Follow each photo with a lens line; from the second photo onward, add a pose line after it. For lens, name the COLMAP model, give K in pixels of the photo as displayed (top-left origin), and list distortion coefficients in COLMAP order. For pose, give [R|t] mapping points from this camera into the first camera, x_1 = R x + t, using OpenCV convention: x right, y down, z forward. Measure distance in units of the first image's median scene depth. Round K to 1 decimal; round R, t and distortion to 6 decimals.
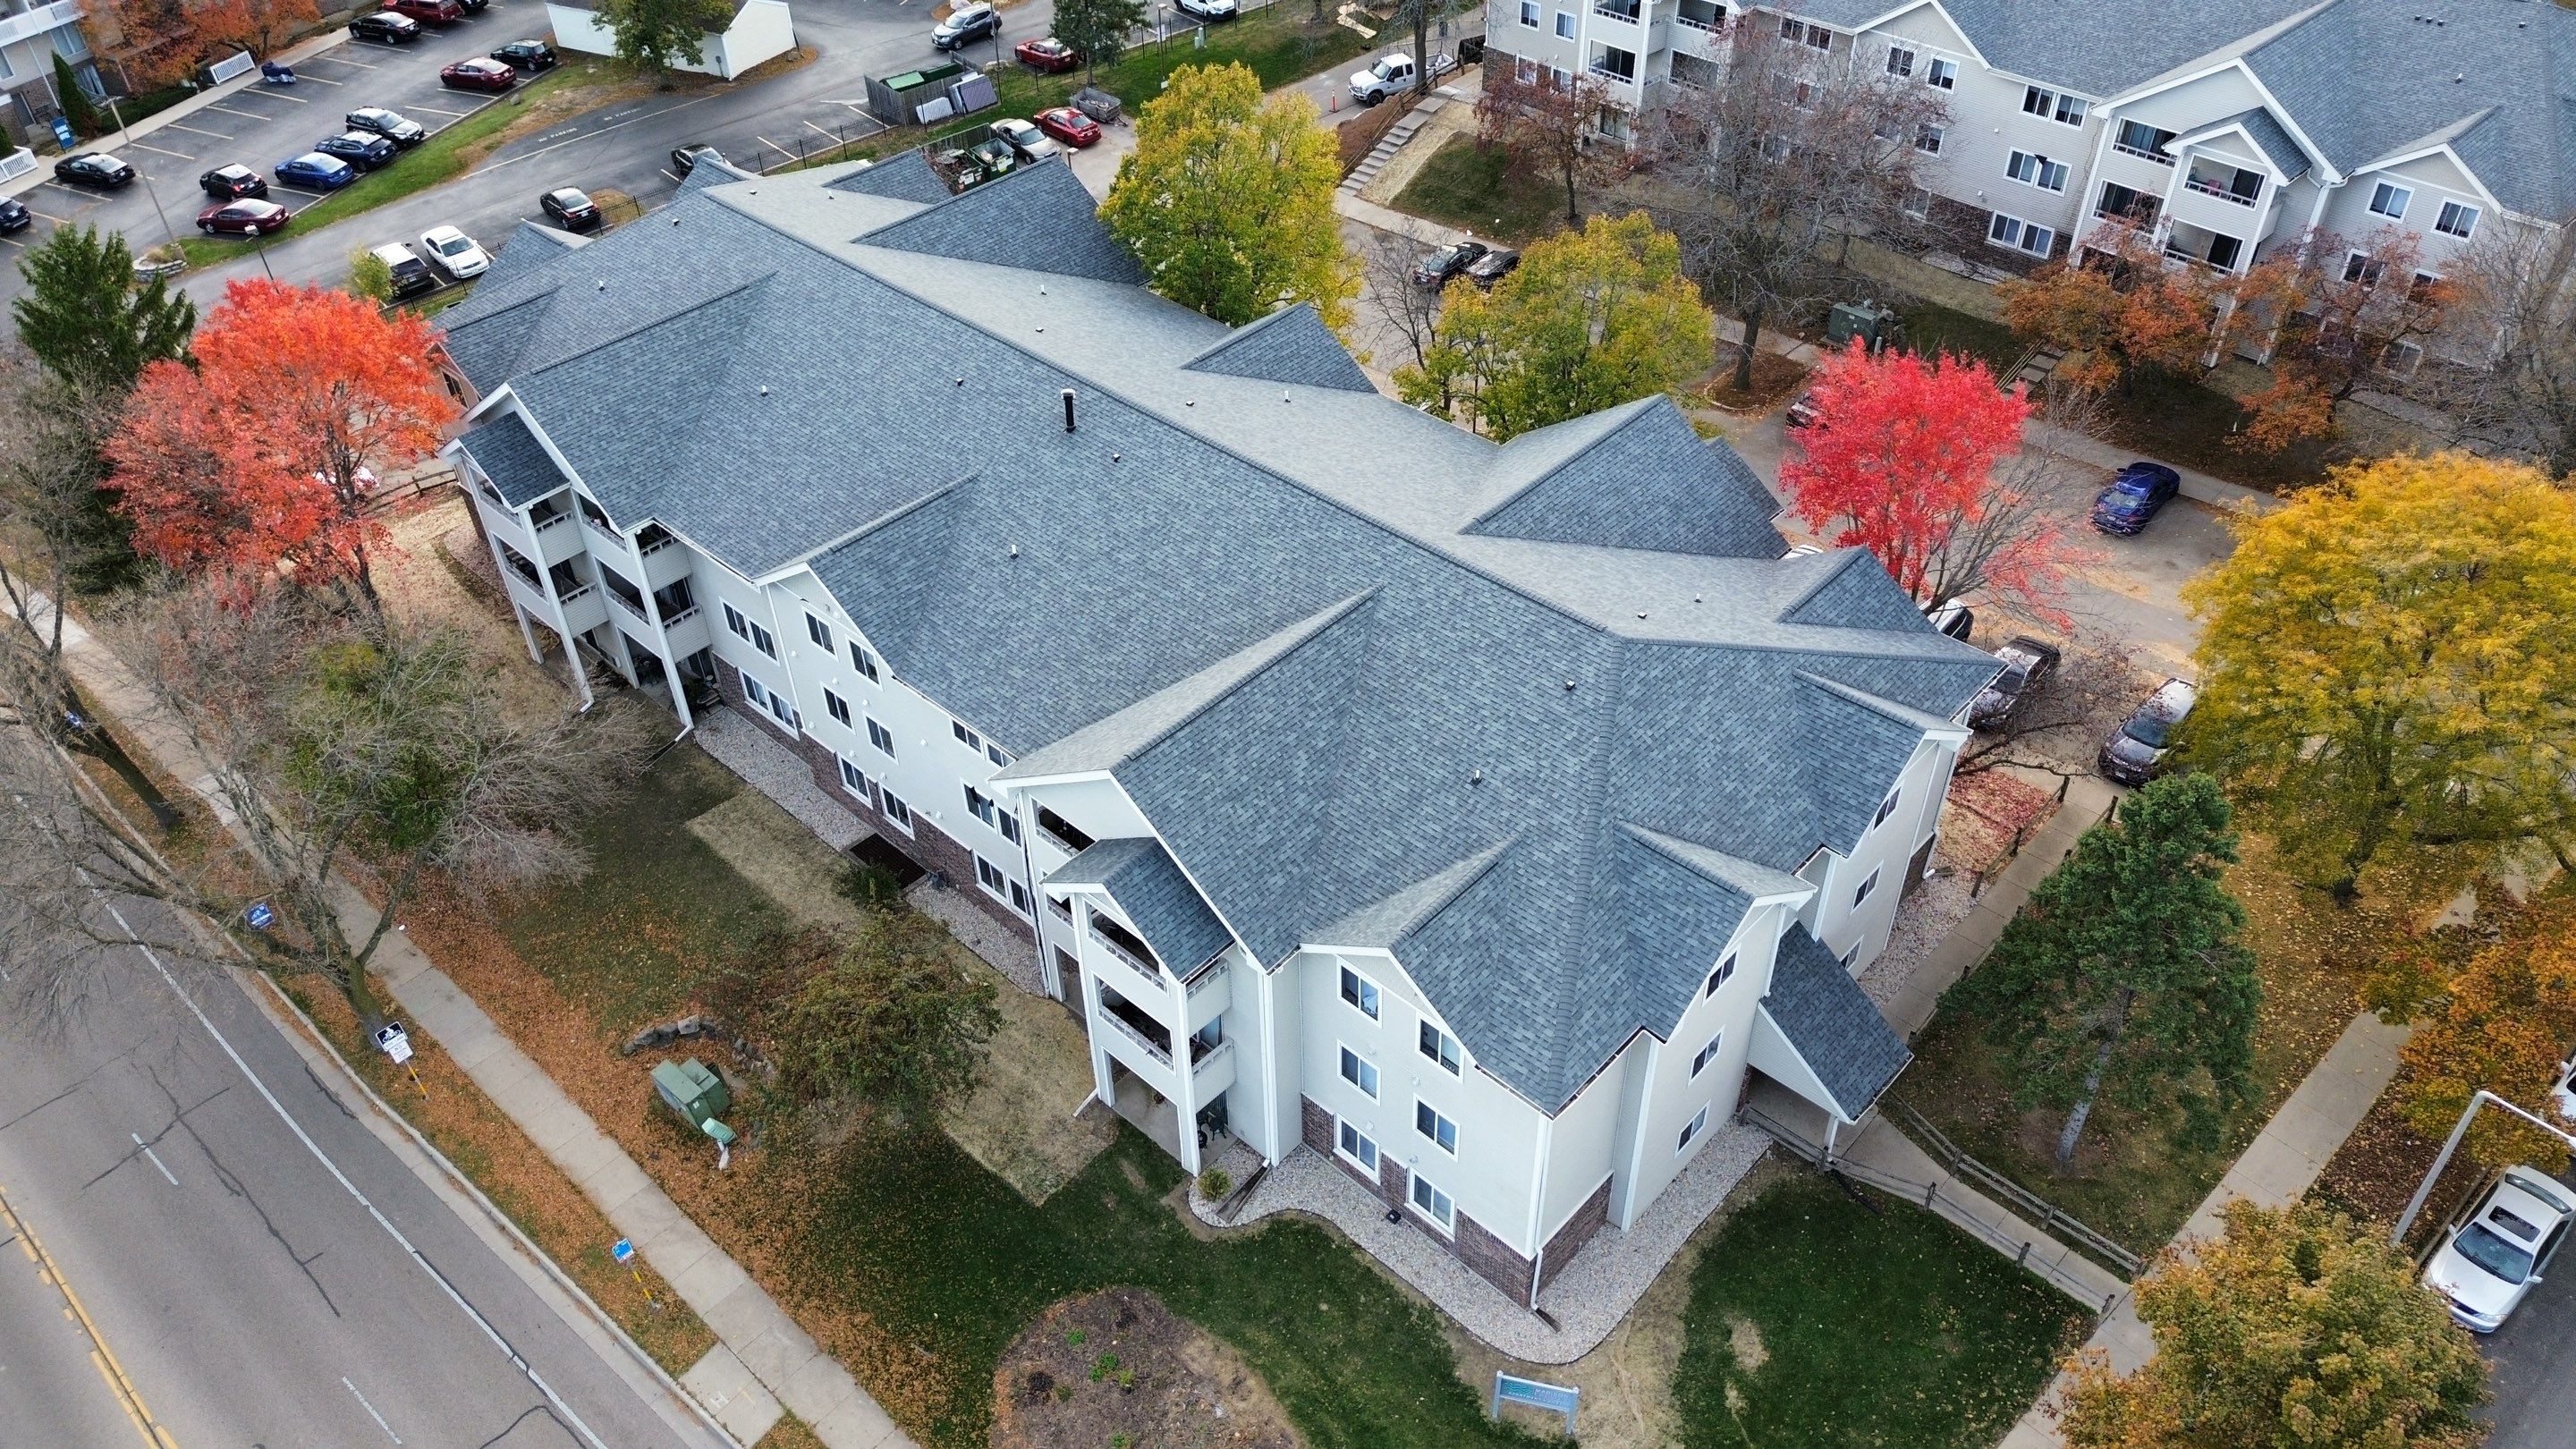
lens RADIAL K [[1828.7, 0, 1288.0], [0, 1828.7, 724.5], [0, 0, 1]] dist [0.083748, -0.083754]
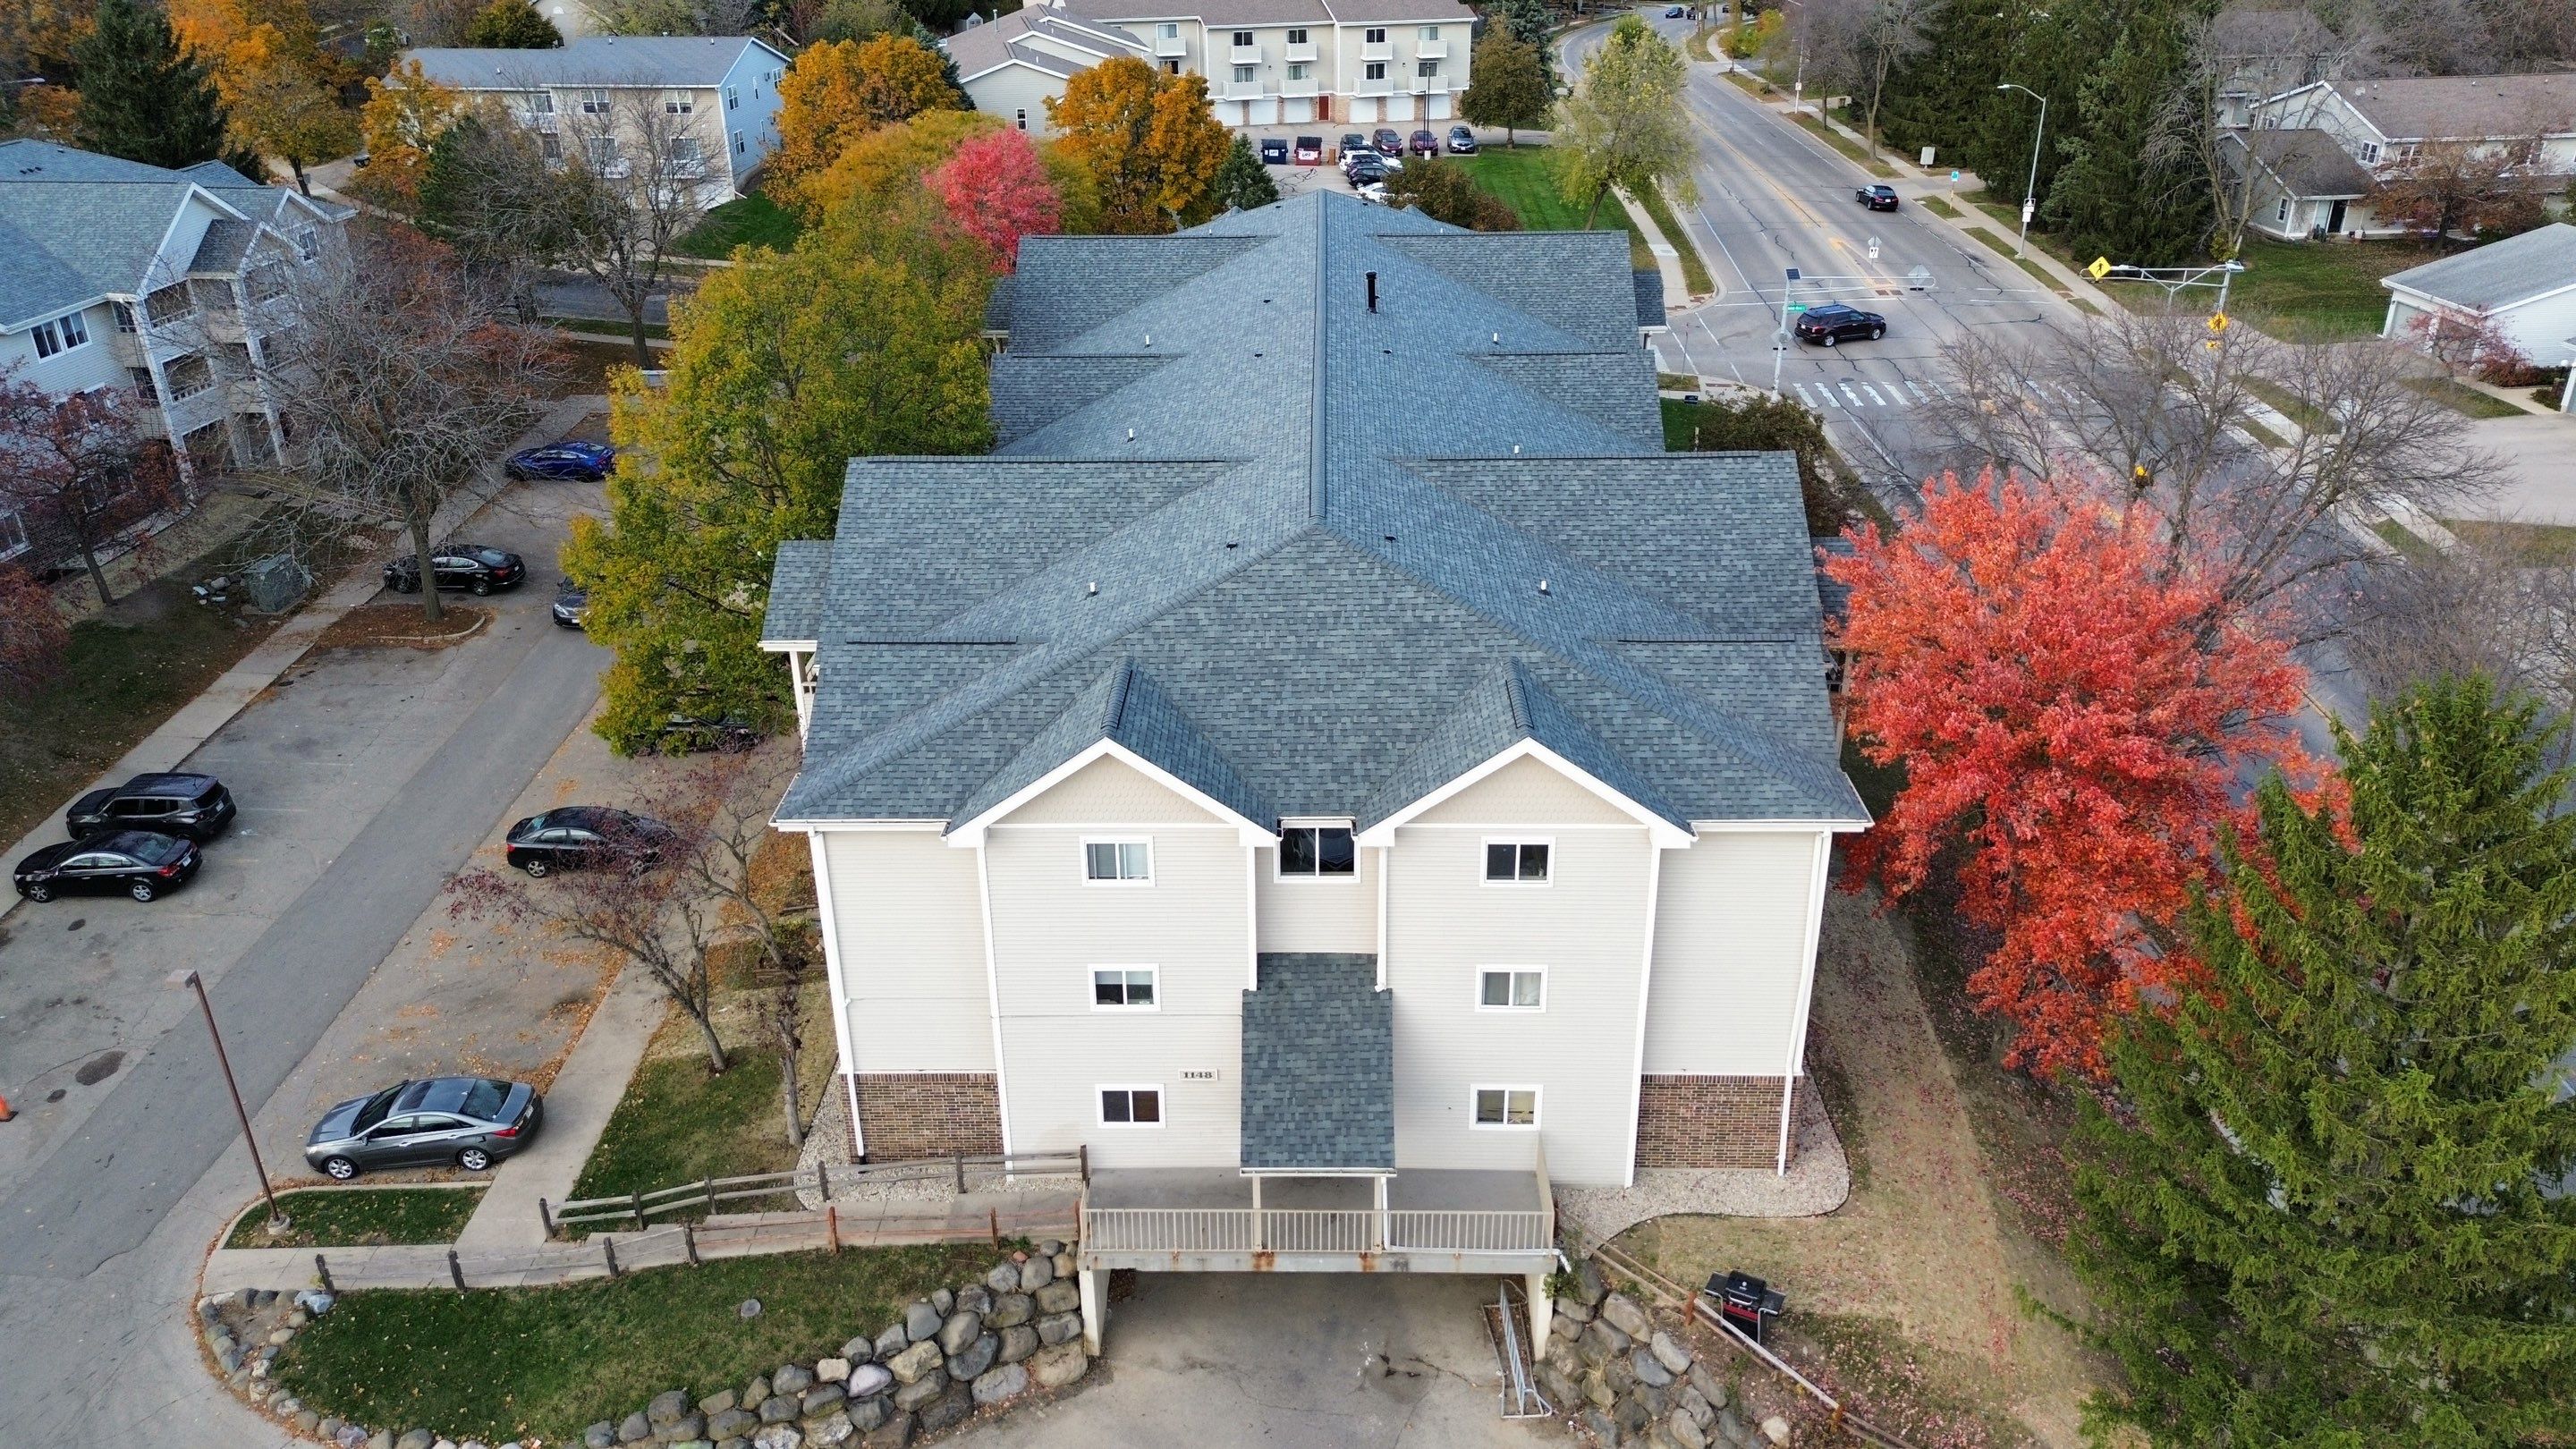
lens RADIAL K [[1828.7, 0, 1288.0], [0, 1828.7, 724.5], [0, 0, 1]] dist [0.083748, -0.083754]
pose [[-0.669190, -0.295235, 0.681924, -0.954560], [0.498315, 0.502465, 0.706549, -0.882576], [-0.551241, 0.812629, -0.189125, 1.541042]]
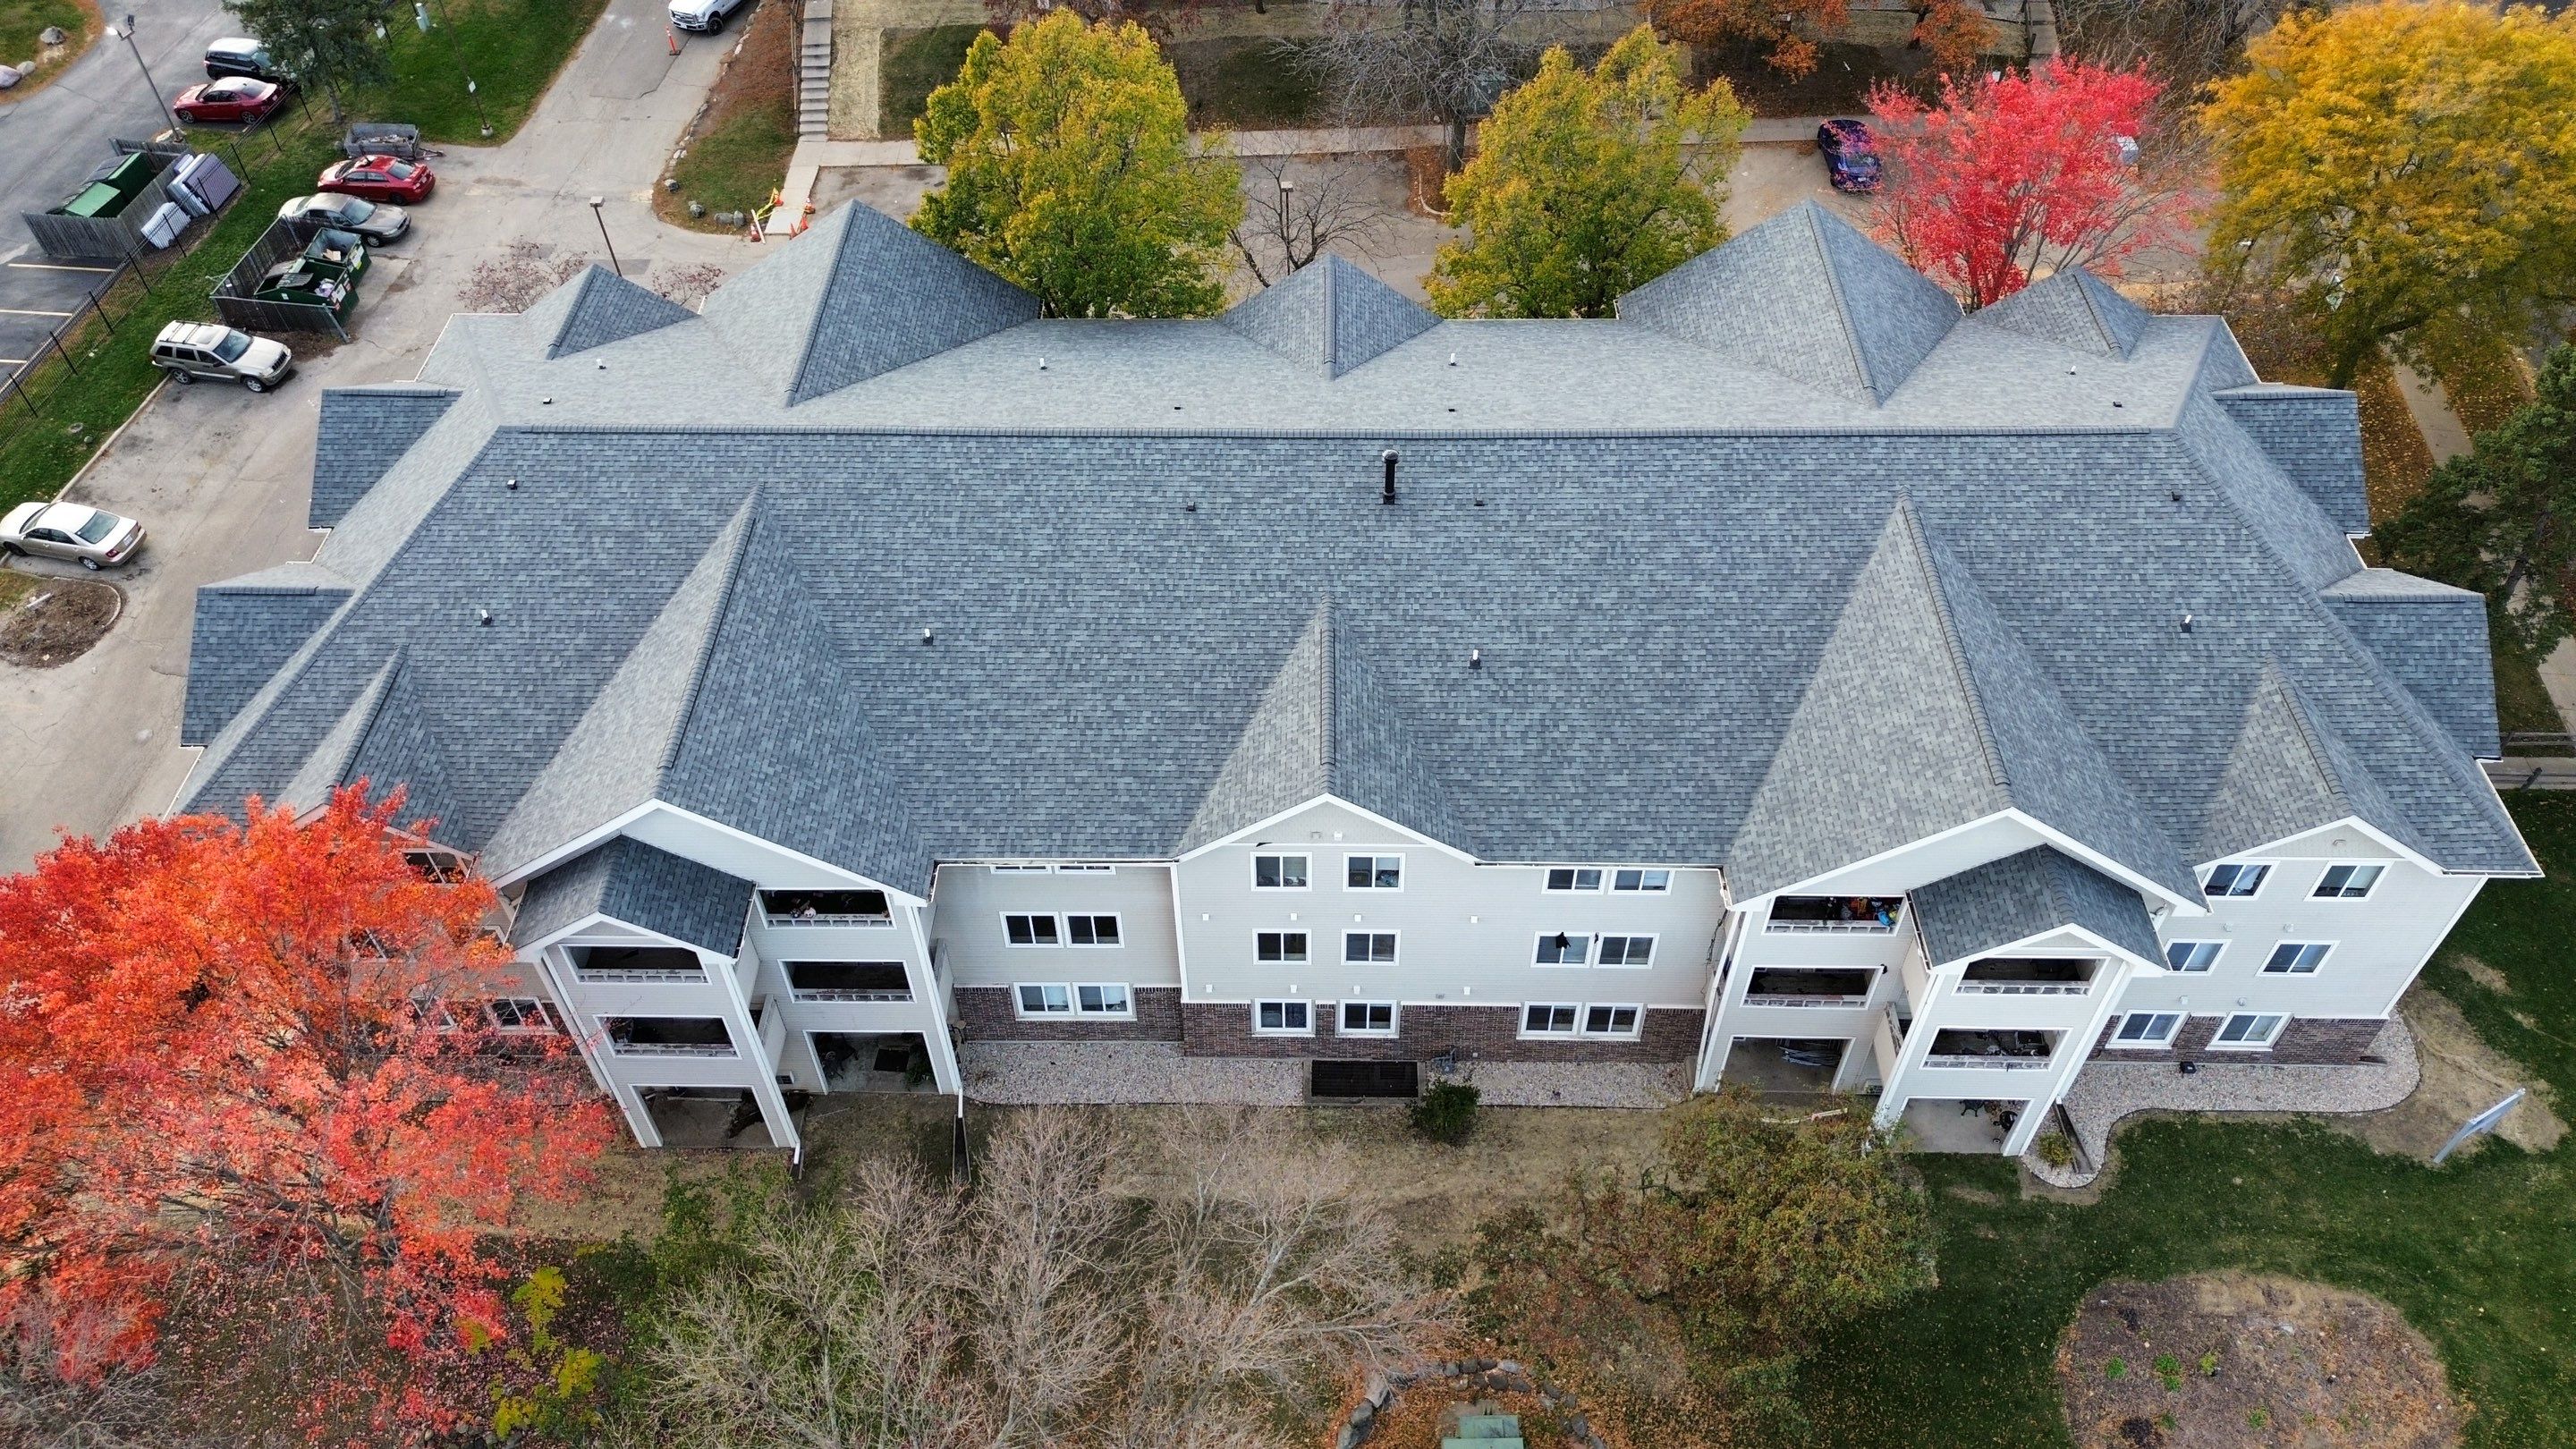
lens RADIAL K [[1828.7, 0, 1288.0], [0, 1828.7, 724.5], [0, 0, 1]] dist [0.083748, -0.083754]
pose [[0.742045, -0.478050, 0.469933, -0.628073], [0.426047, 0.877553, 0.219965, -0.291870], [-0.517546, 0.036990, 0.854856, 0.368813]]
